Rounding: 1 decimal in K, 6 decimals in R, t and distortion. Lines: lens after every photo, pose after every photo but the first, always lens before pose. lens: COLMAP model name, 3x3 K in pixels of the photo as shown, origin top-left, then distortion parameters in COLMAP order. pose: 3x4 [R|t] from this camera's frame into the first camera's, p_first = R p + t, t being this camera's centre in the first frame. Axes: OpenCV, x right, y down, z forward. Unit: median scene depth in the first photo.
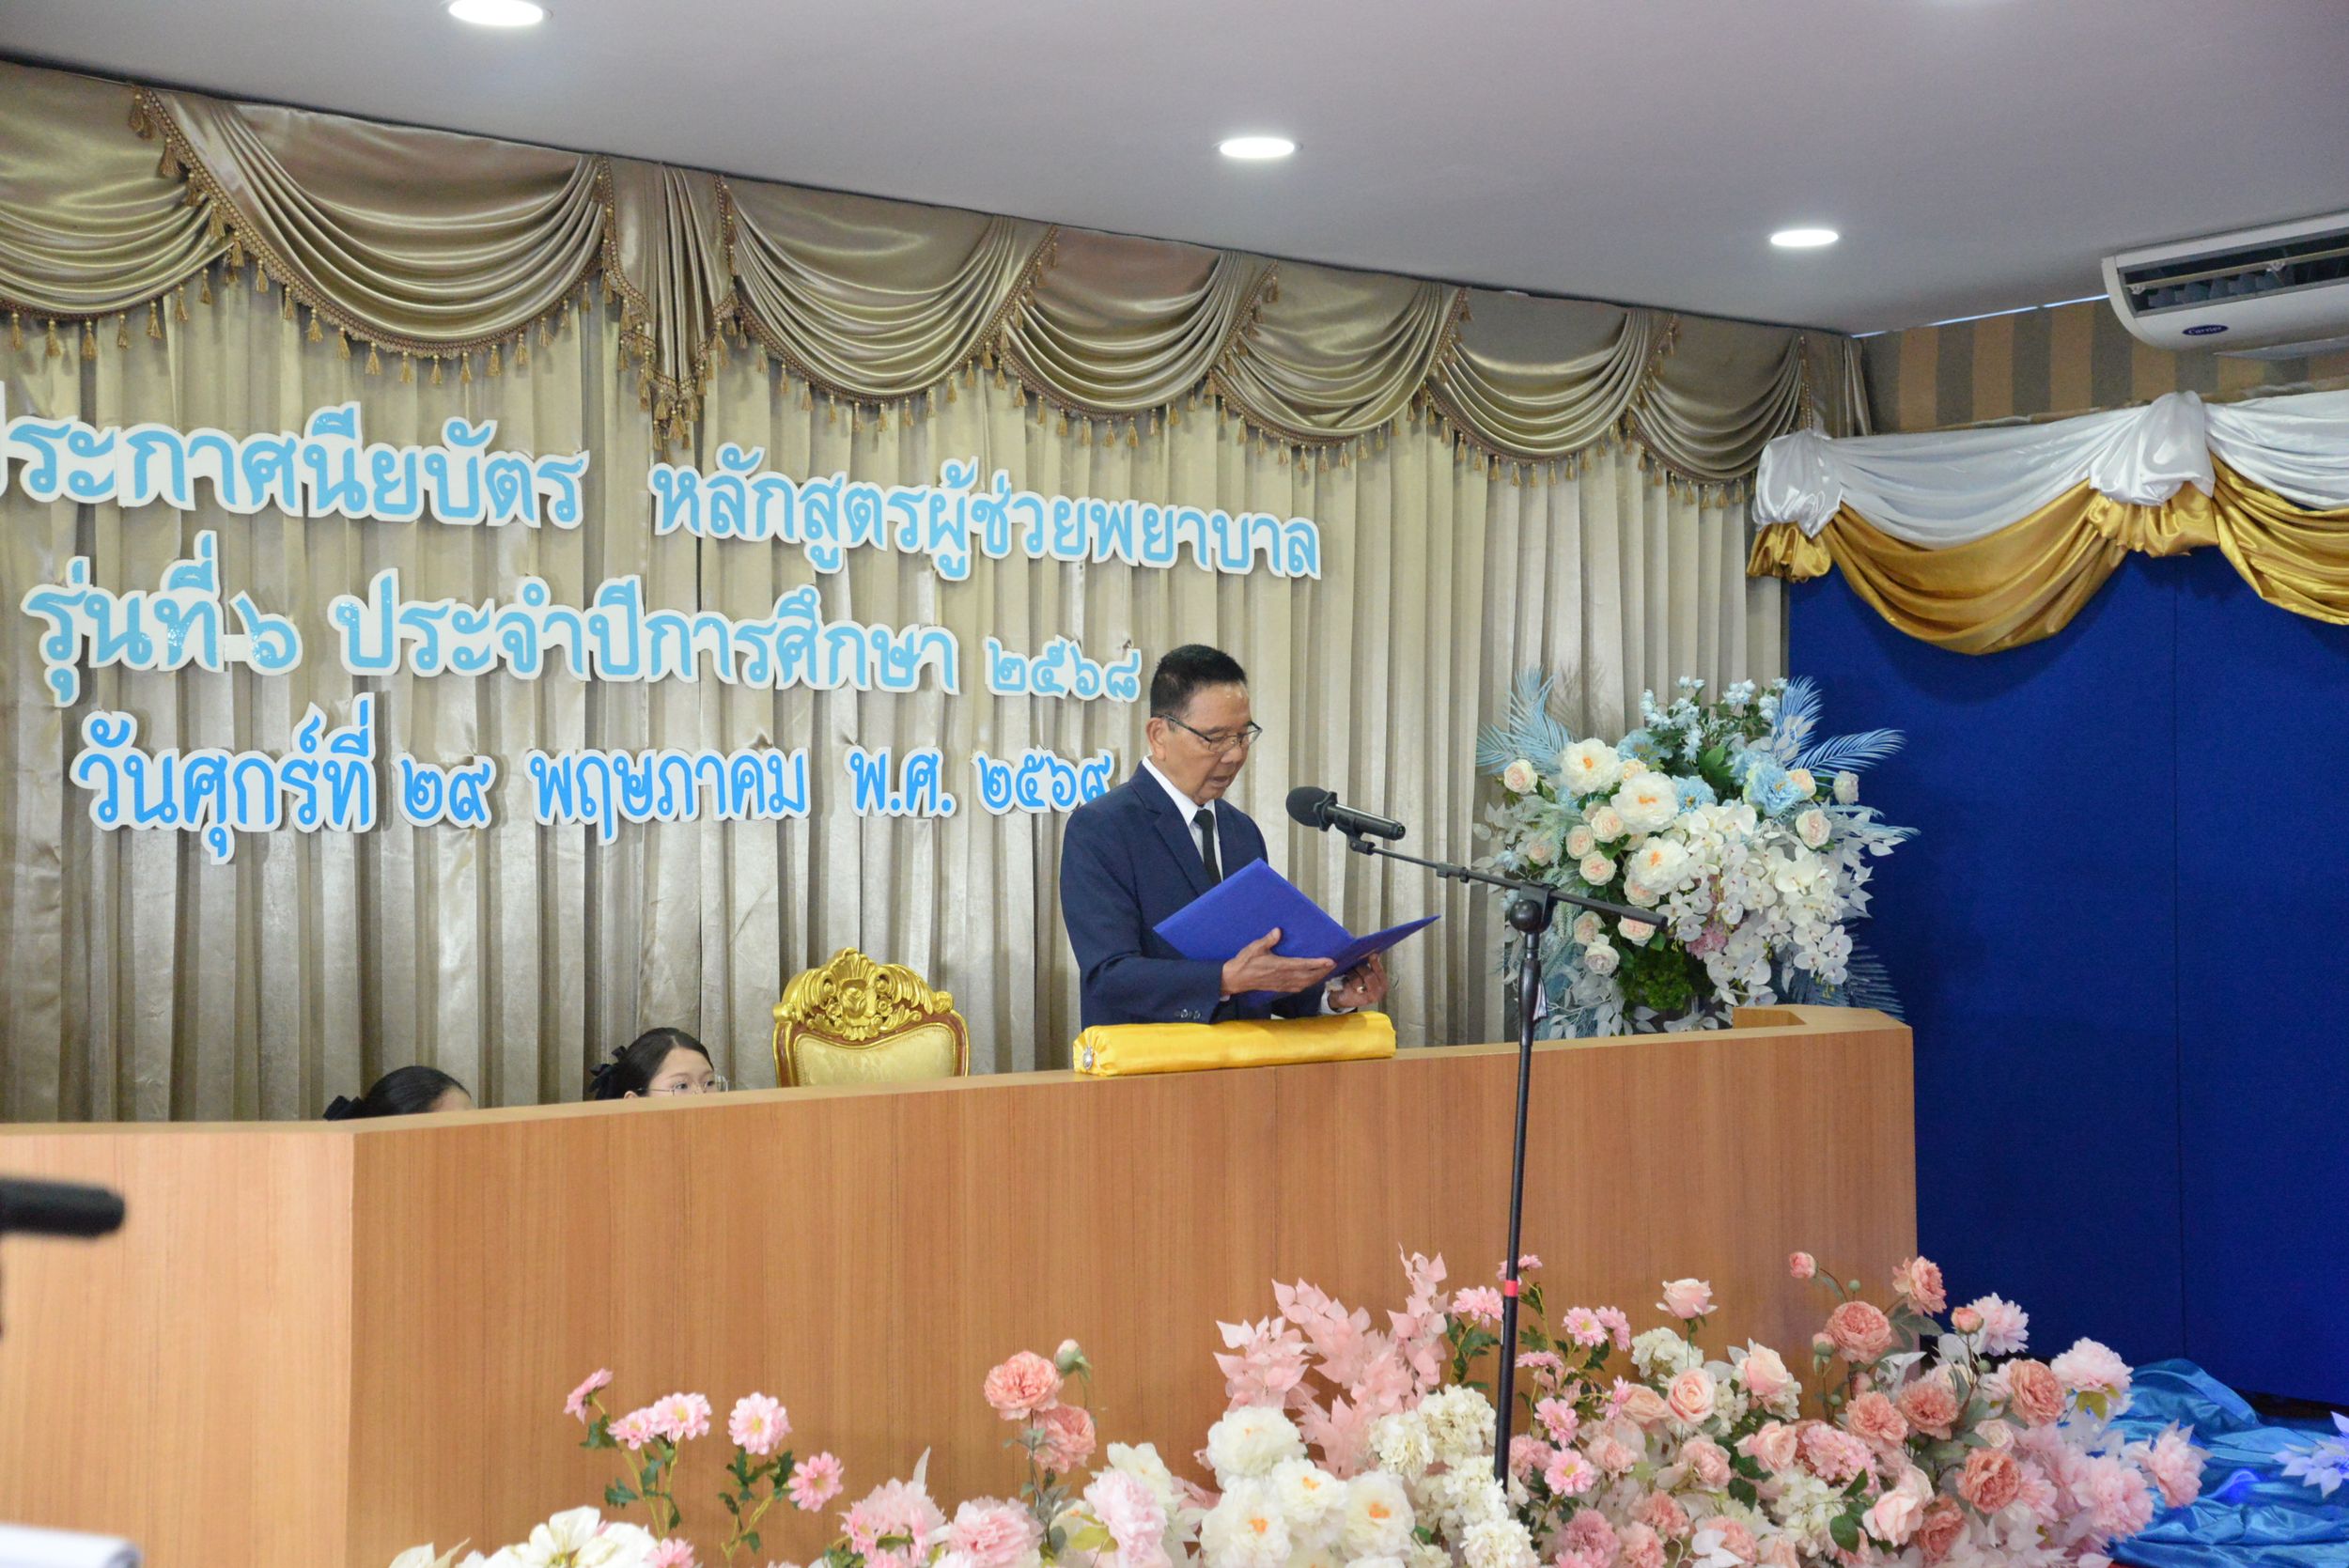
lens RADIAL K [[3354.9, 0, 1120.0], [0, 3354.9, 763.8], [0, 0, 1]] dist [0.312851, 0.000000]
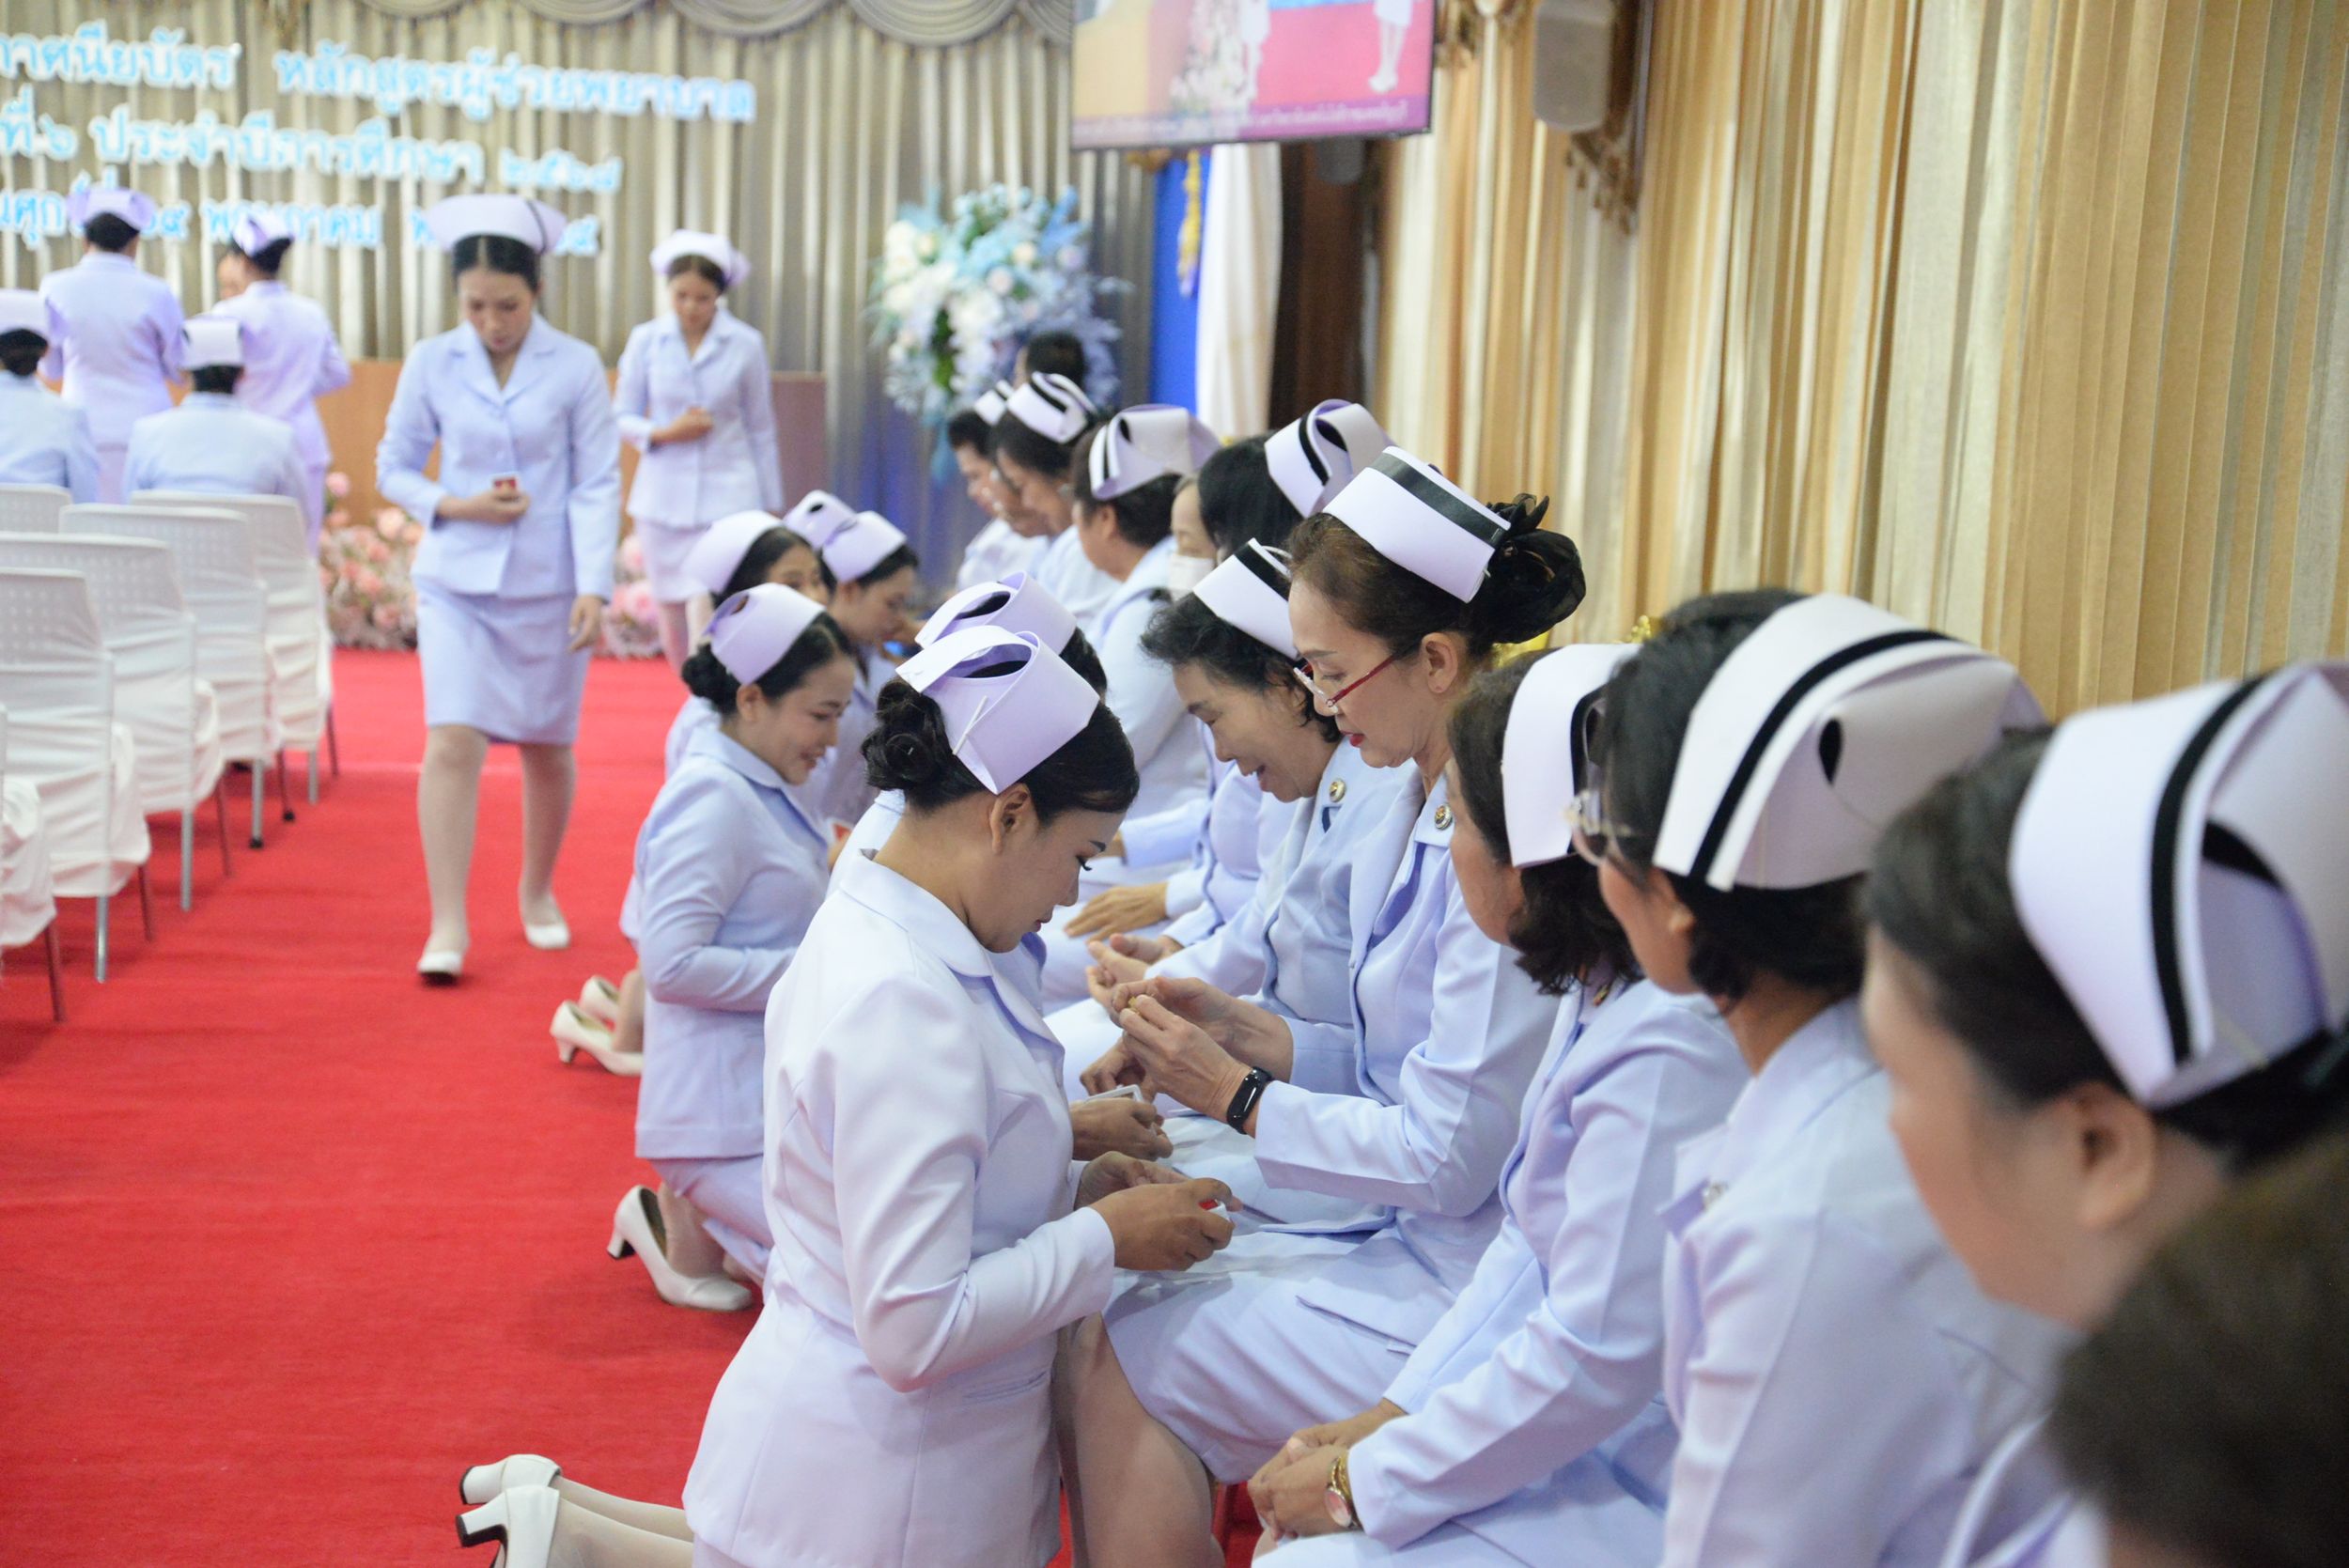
lens RADIAL K [[3965.8, 0, 1184.4], [0, 3965.8, 779.2], [0, 0, 1]] dist [0.509513, 0.000000]
pose [[0.794207, 0.096123, -0.599996, 1.673455], [-0.021462, 0.991230, 0.130392, 0.004307], [0.607268, -0.090681, 0.789305, -0.572022]]
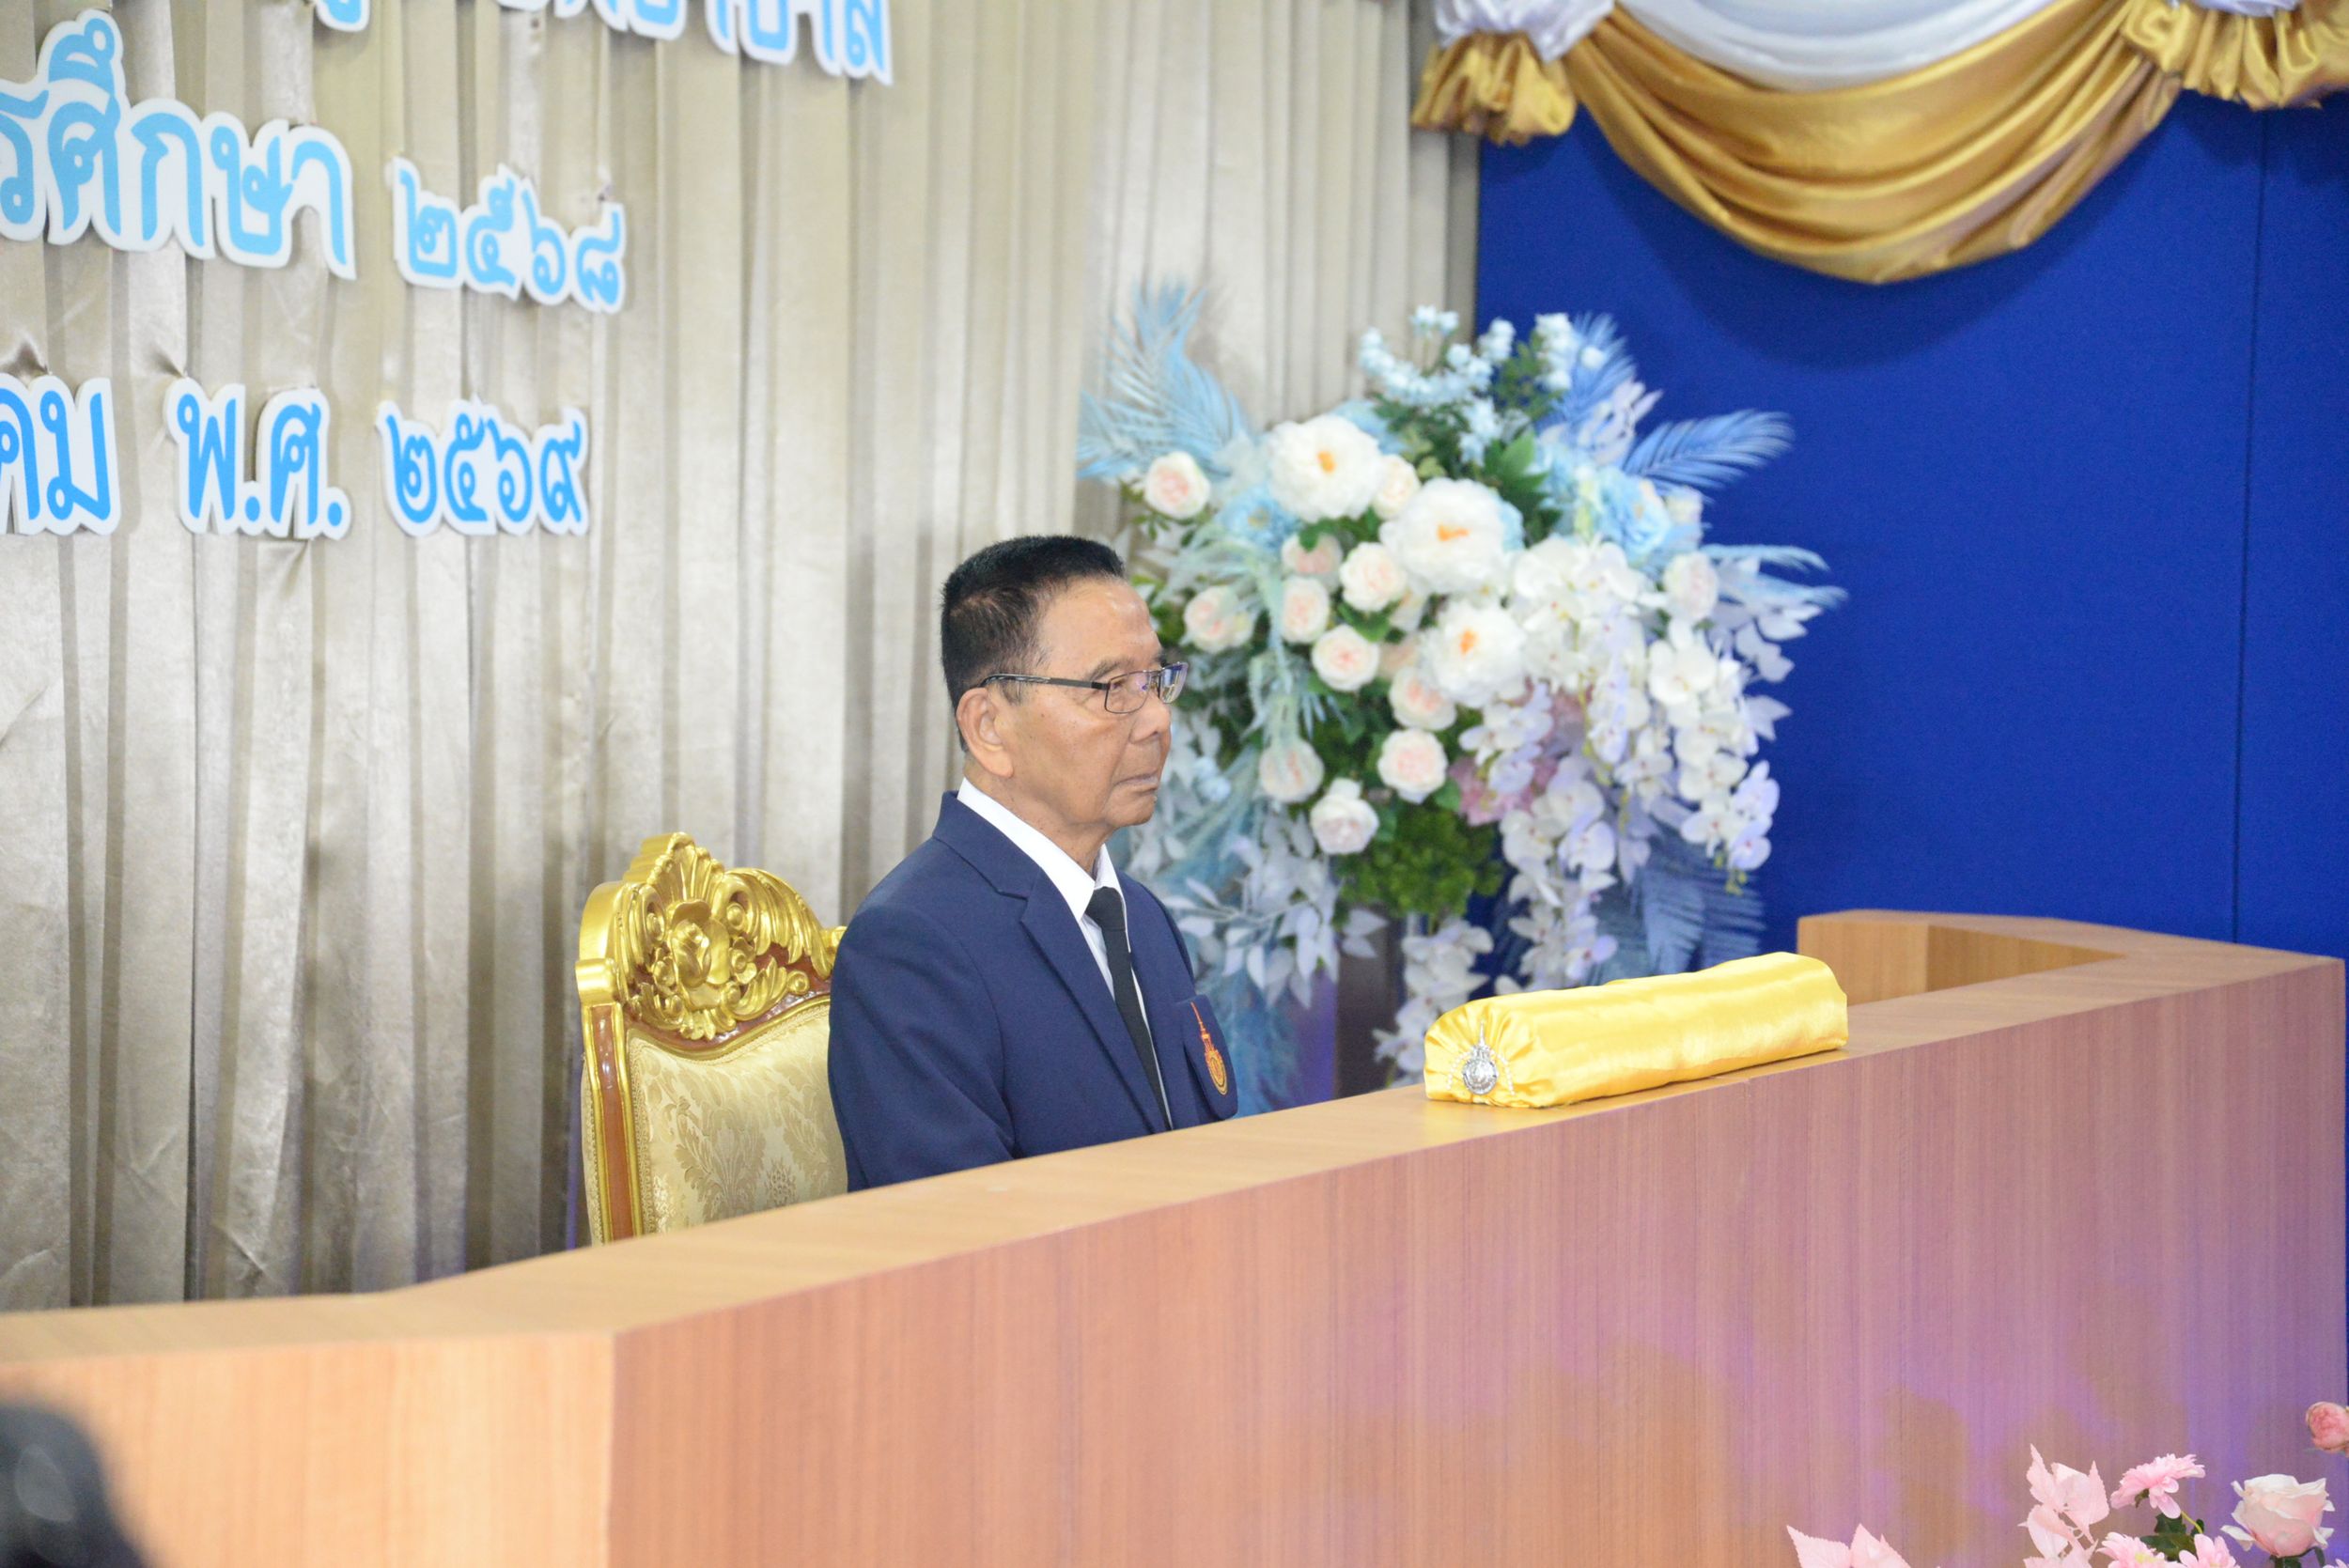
lens RADIAL K [[5288.9, 0, 1097.9], [0, 5288.9, 762.3], [0, 0, 1]] dist [0.715580, 0.000000]
pose [[0.921636, 0.001692, 0.388052, -0.252604], [-0.021809, 0.998636, 0.047443, 0.009266], [-0.387442, -0.052188, 0.920416, 0.266905]]
